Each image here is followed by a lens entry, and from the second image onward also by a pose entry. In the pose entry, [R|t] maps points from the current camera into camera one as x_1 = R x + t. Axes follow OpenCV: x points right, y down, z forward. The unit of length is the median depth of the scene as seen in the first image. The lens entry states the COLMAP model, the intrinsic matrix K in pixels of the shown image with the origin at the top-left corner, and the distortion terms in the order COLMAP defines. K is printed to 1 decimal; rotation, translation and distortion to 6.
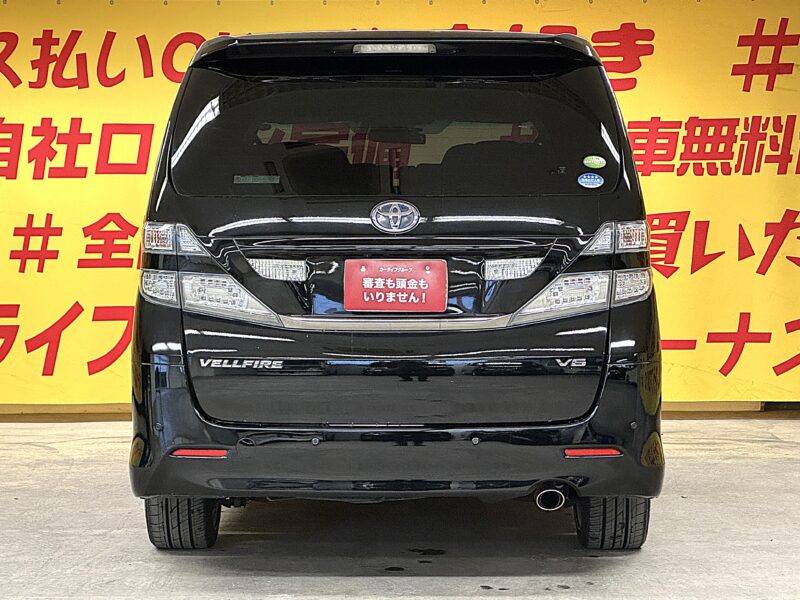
lens RADIAL K [[2031.8, 0, 381.5], [0, 2031.8, 298.7], [0, 0, 1]] dist [0.048389, 0.928871]
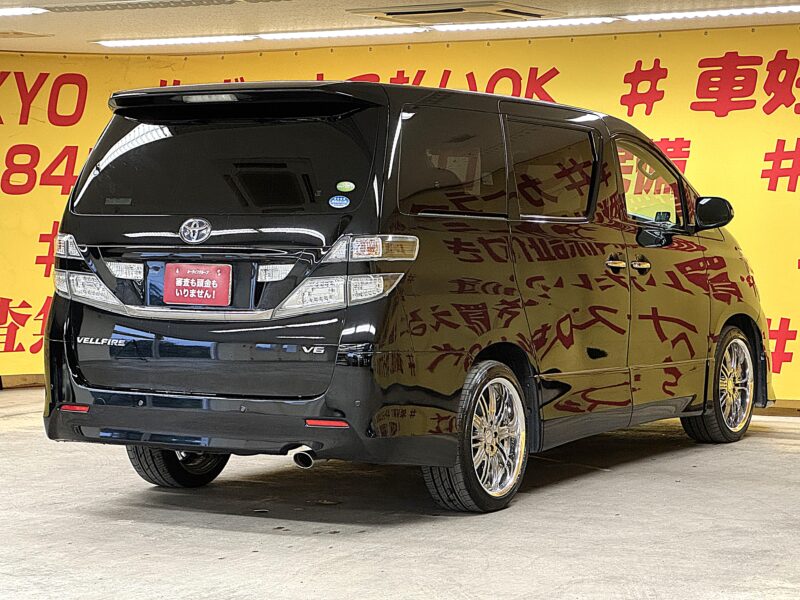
lens RADIAL K [[1941.4, 0, 400.0], [0, 1941.4, 300.0], [0, 0, 1]] dist [0.007527, 0.706340]
pose [[0.872562, 0.023638, -0.487931, 0.712441], [-0.023076, 0.999708, 0.007166, -0.008344], [0.487958, 0.005006, 0.872853, -0.002700]]
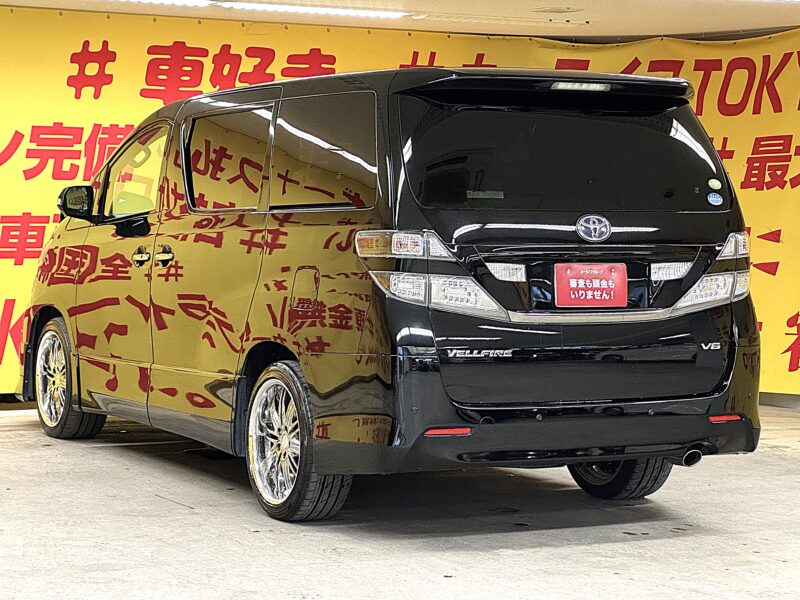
lens RADIAL K [[1941.4, 0, 400.0], [0, 1941.4, 300.0], [0, 0, 1]] dist [0.007527, 0.706340]
pose [[0.879478, -0.009586, 0.475842, -0.636310], [0.005983, 0.999941, 0.009087, -0.008772], [-0.475901, -0.005145, 0.879484, 0.046720]]
